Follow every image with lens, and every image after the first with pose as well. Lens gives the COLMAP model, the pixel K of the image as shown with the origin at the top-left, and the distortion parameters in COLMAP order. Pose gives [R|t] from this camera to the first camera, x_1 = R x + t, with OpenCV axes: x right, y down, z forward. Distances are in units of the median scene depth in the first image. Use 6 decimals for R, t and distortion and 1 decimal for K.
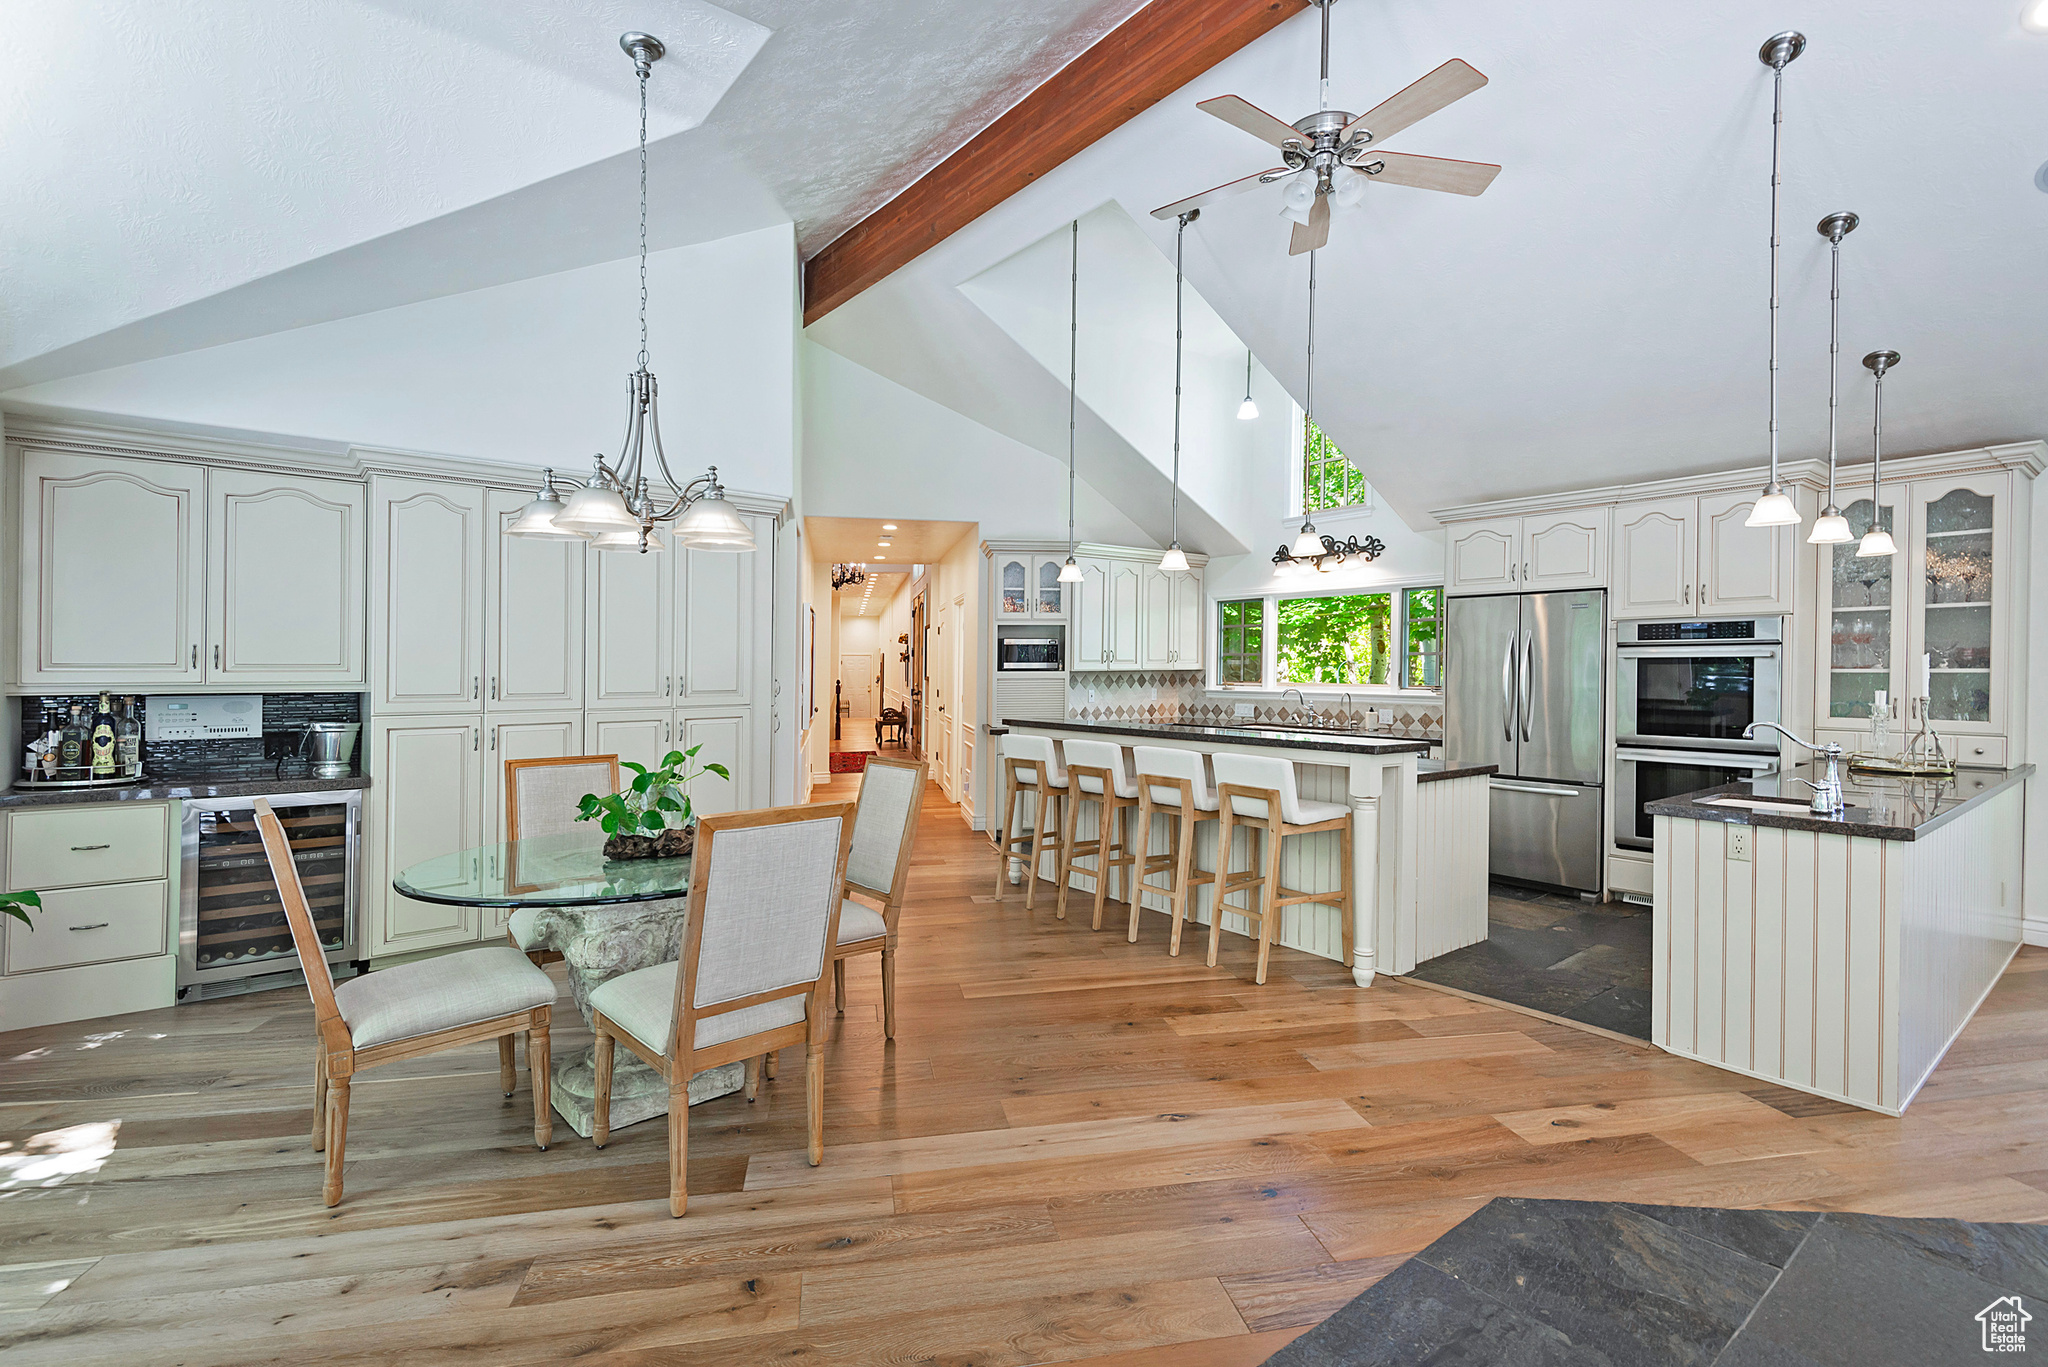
lens RADIAL K [[952.2, 0, 1008.0], [0, 952.2, 686.9], [0, 0, 1]] dist [0.041394, -0.027114]
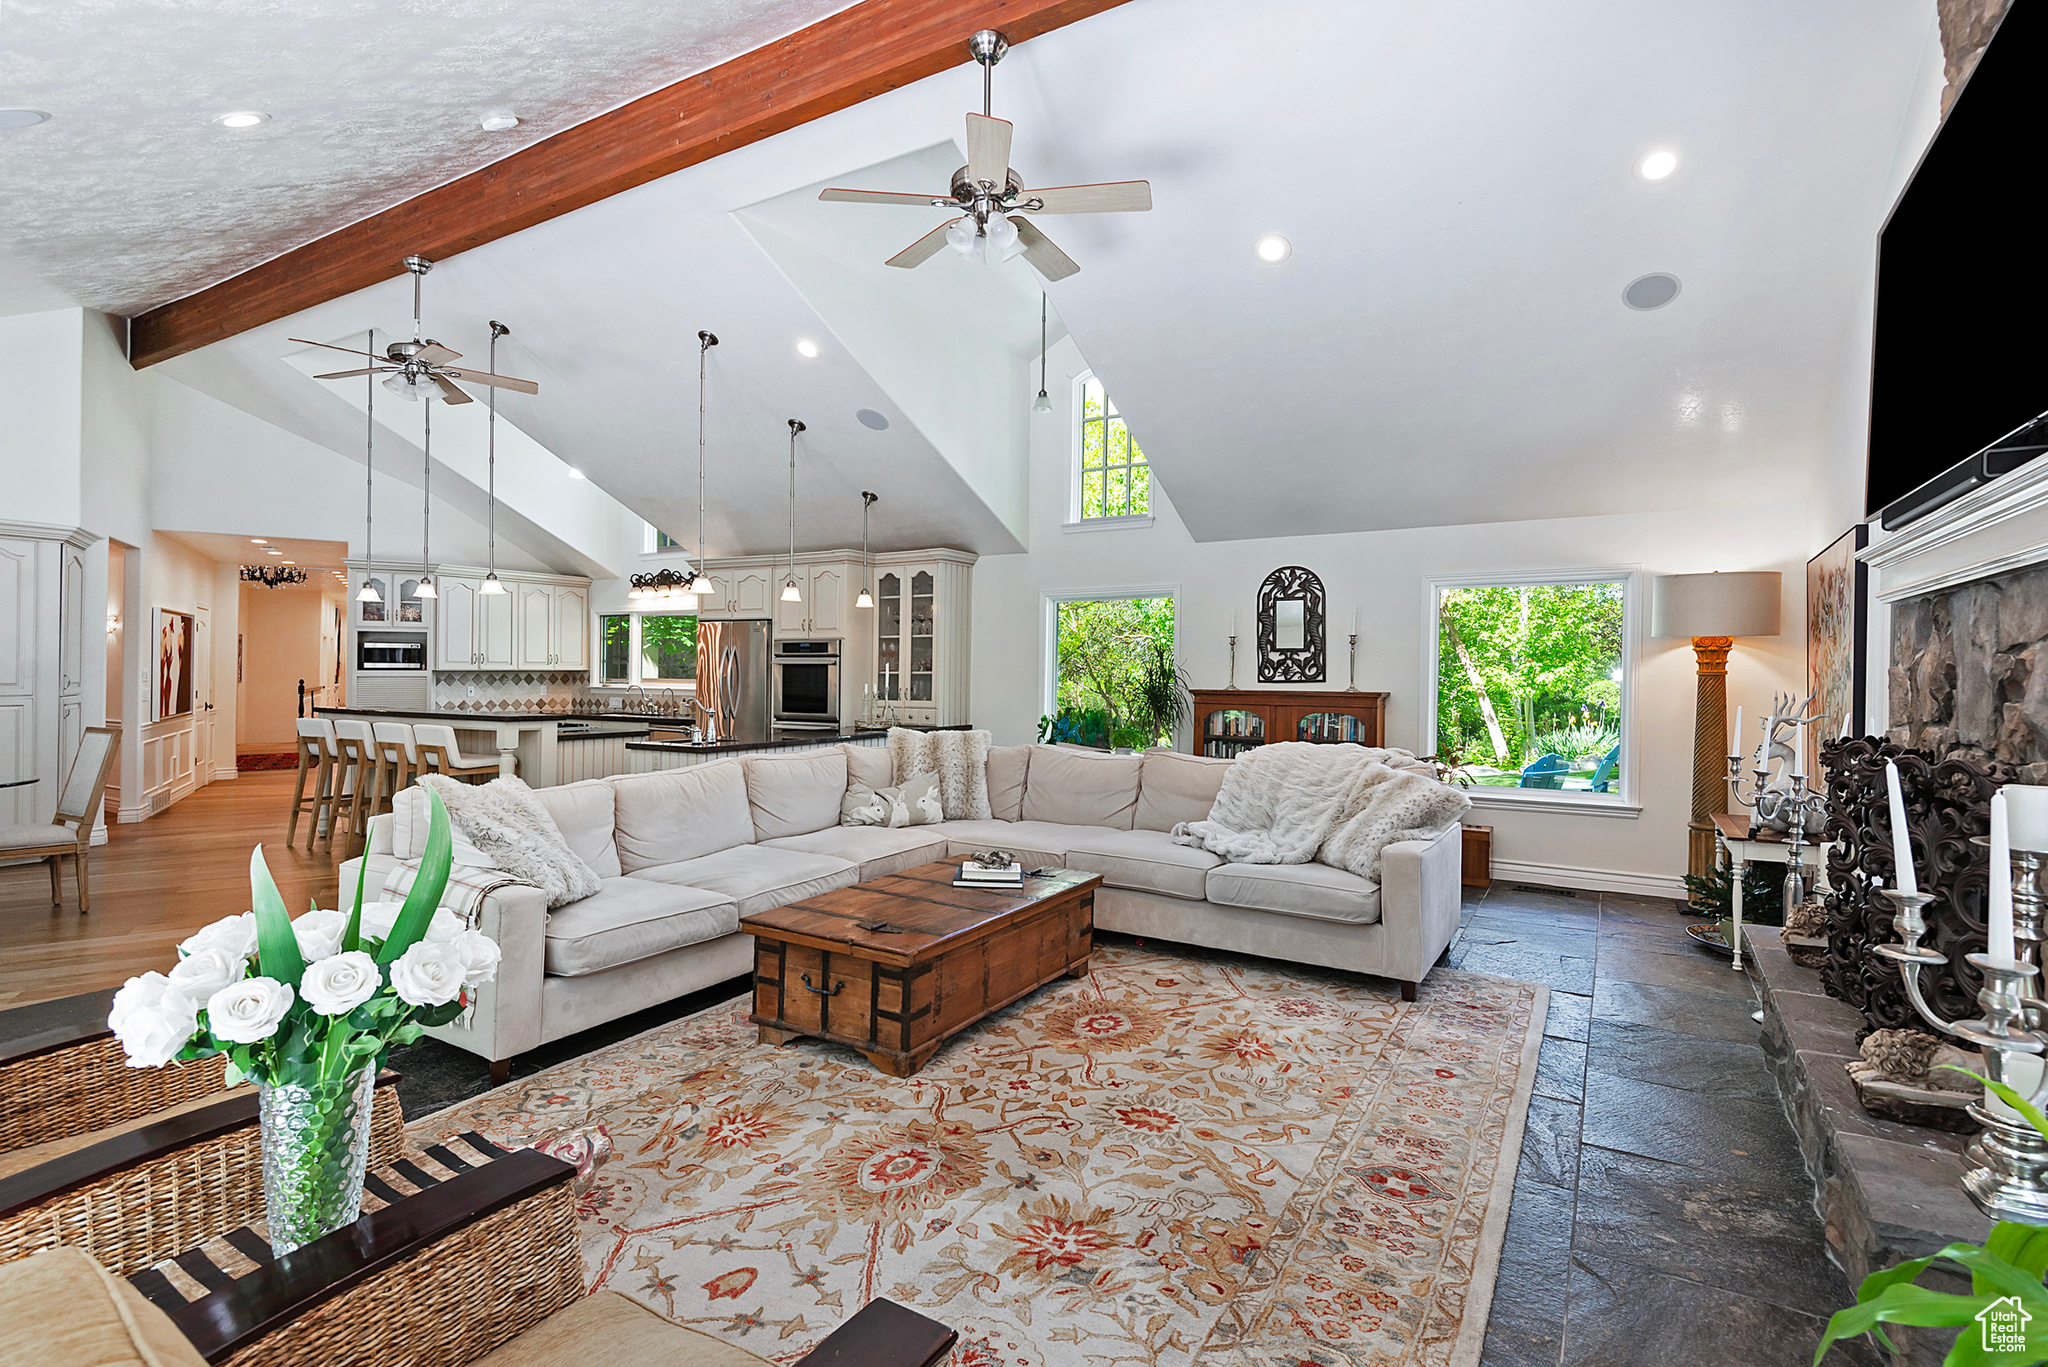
lens RADIAL K [[952.2, 0, 1008.0], [0, 952.2, 686.9], [0, 0, 1]] dist [0.041394, -0.027114]
pose [[0.926370, 0.000123, 0.376616, 0.410814], [0.000976, 0.999996, -0.002728, 0.012272], [-0.376615, 0.002895, 0.926366, -0.601073]]
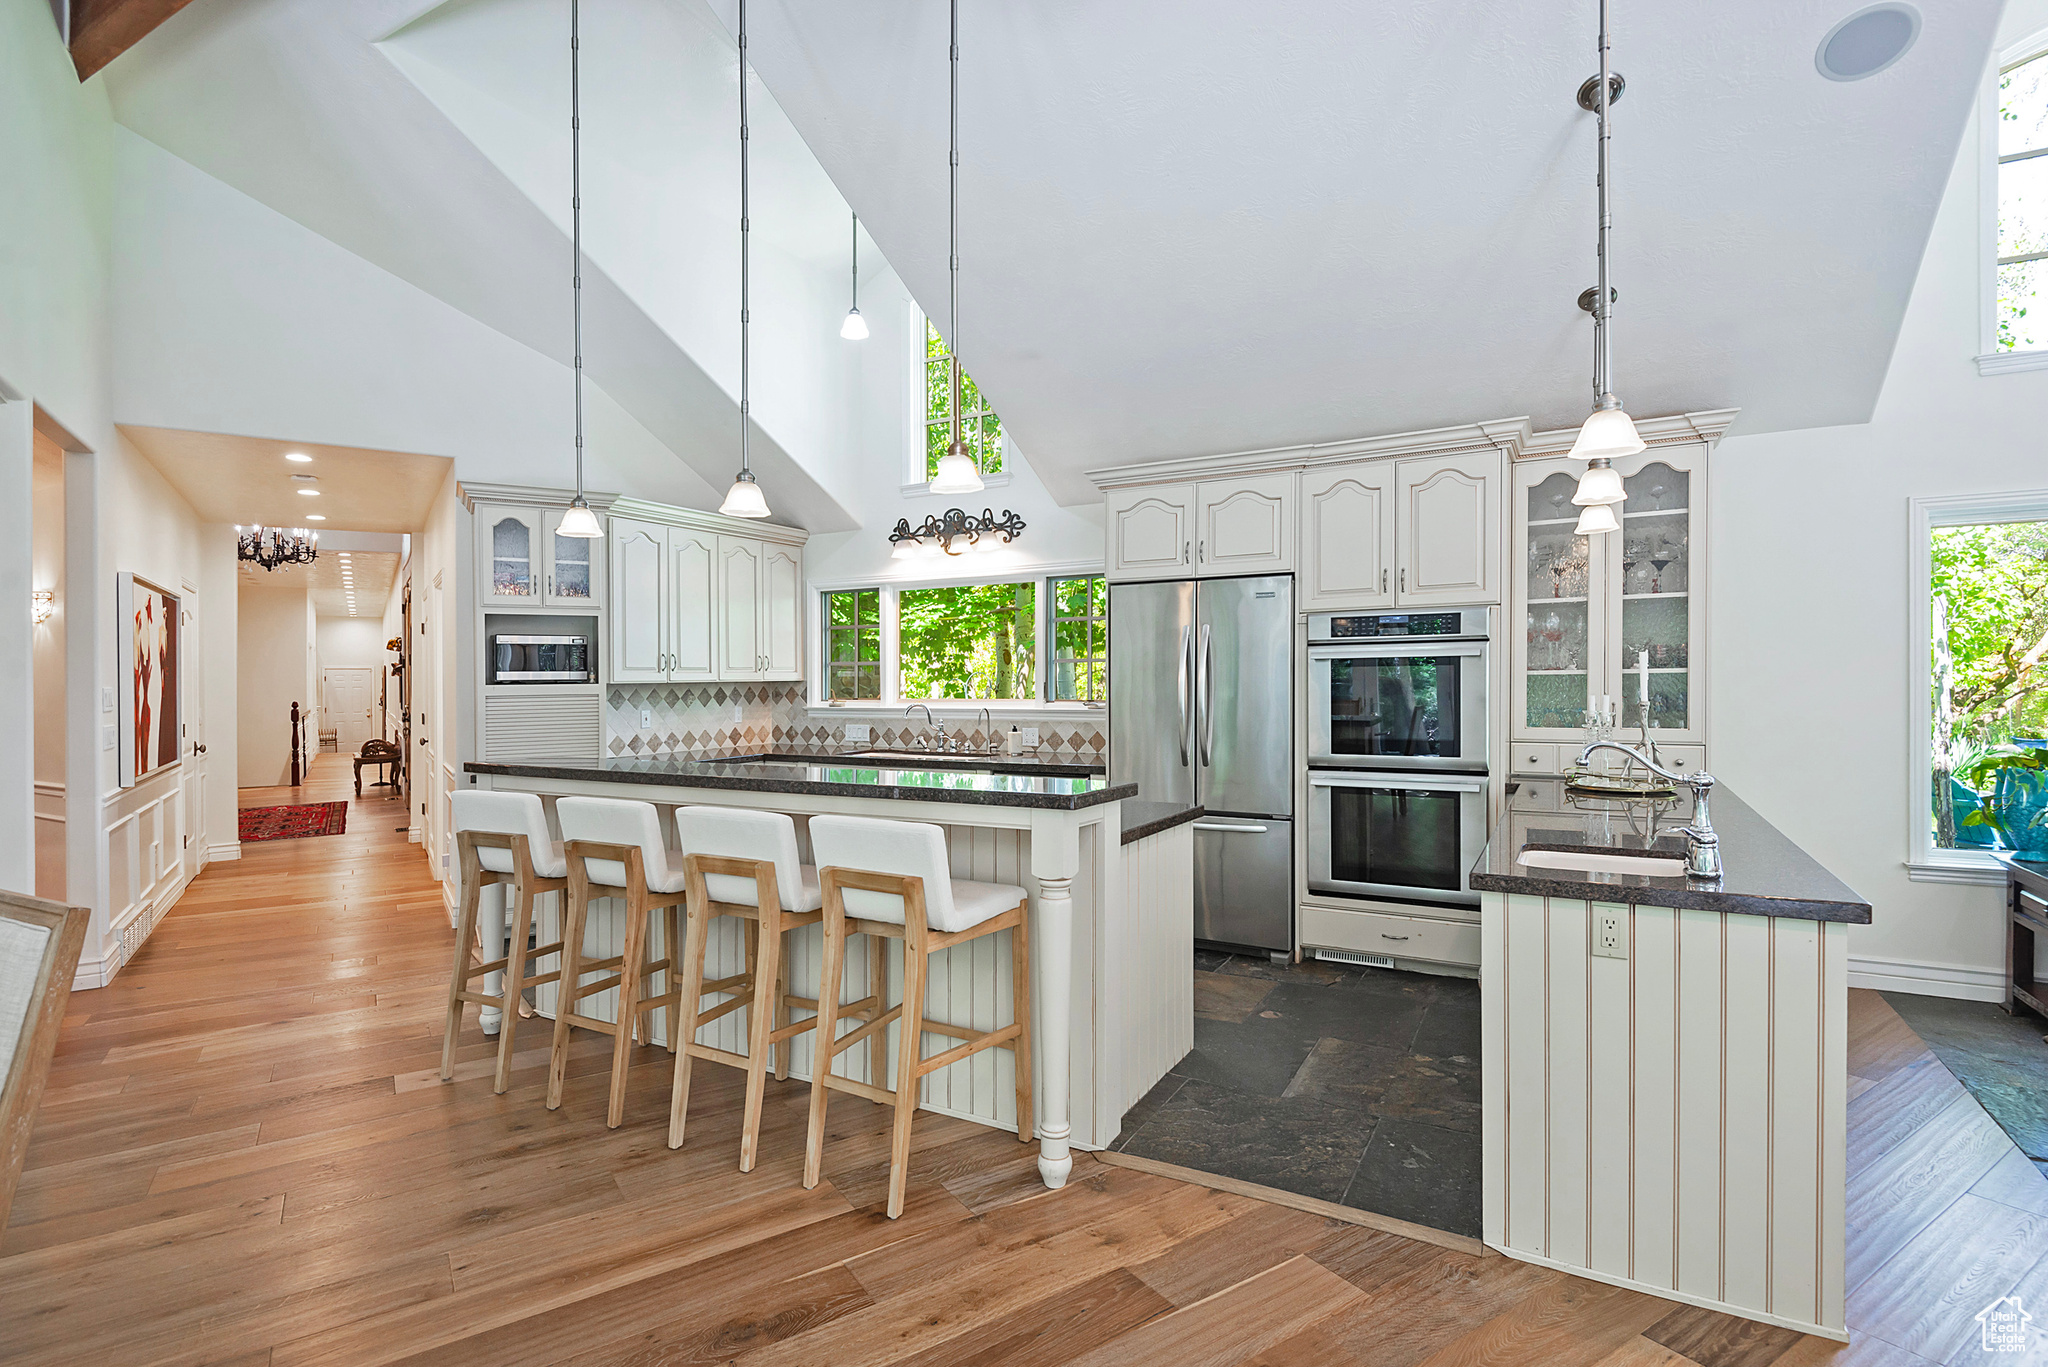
lens RADIAL K [[1031.5, 0, 1003.5], [0, 1031.5, 698.7], [0, 0, 1]] dist [0.029792, -0.029581]
pose [[0.926216, -0.014190, 0.376727, 0.070392], [0.016078, 0.999869, -0.001867, 0.000318], [-0.376651, 0.007786, 0.926323, 0.297263]]
